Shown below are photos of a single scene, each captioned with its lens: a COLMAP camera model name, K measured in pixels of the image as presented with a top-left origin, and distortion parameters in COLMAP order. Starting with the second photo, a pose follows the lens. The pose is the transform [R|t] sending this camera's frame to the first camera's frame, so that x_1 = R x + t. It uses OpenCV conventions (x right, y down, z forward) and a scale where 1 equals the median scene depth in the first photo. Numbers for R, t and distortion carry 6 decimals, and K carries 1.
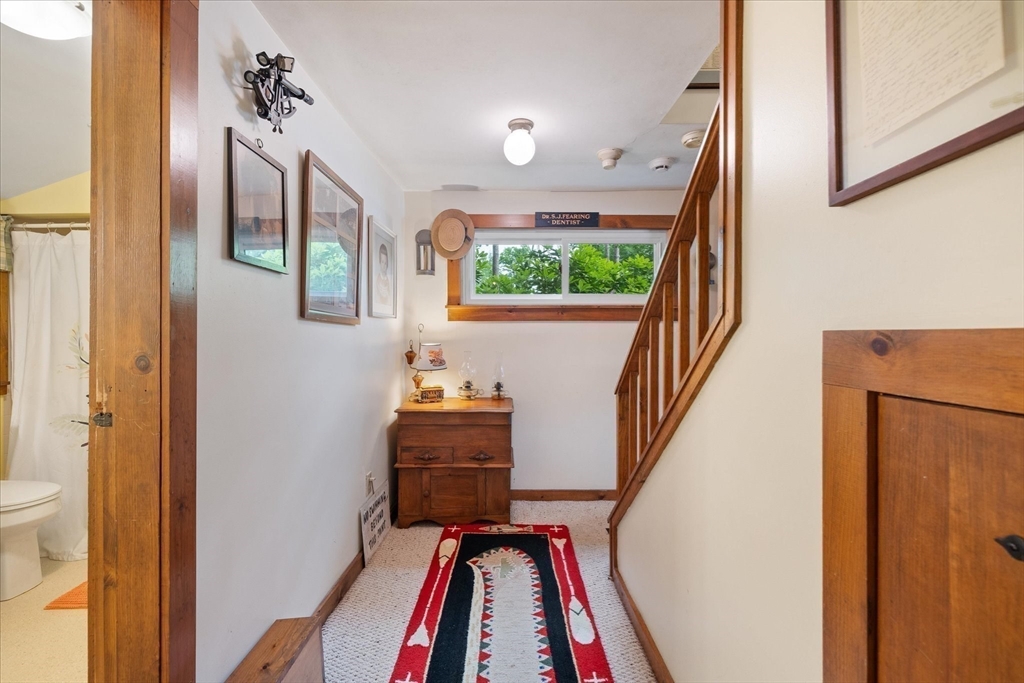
lens RADIAL K [[434.9, 0, 509.0], [0, 434.9, 336.0], [0, 0, 1]] dist [0.000196, -0.000024]
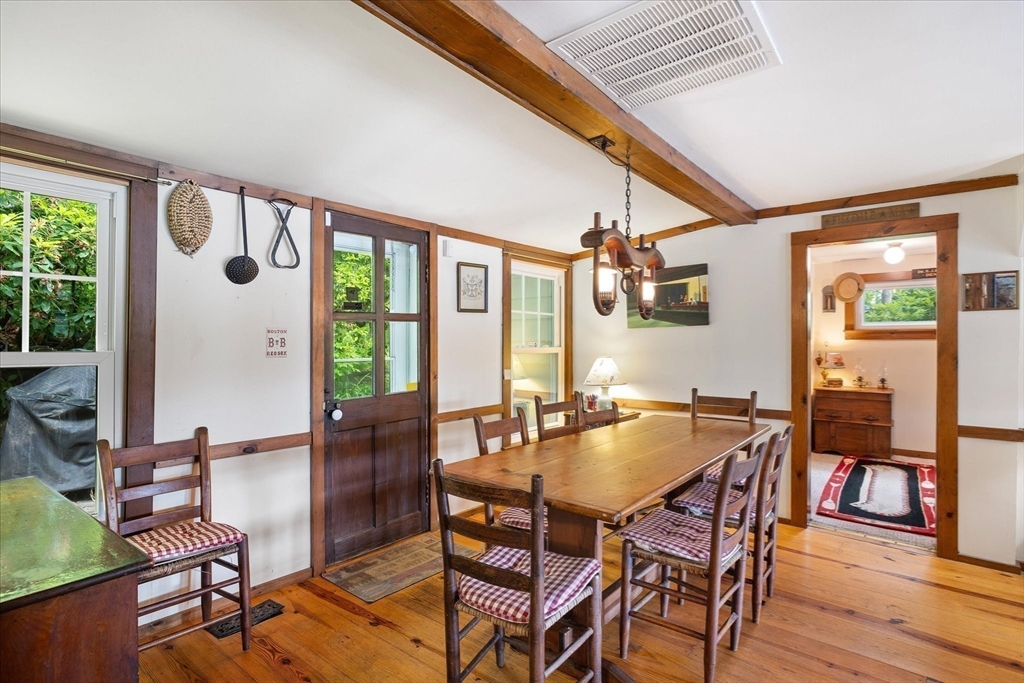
lens RADIAL K [[506.8, 0, 510.8], [0, 506.8, 344.2], [0, 0, 1]] dist [-0.001482, -0.000442]
pose [[0.782762, 0.000709, -0.622321, 0.065247], [0.002015, 0.999991, 0.003674, -0.027528], [0.622318, -0.004129, 0.782753, -1.341802]]
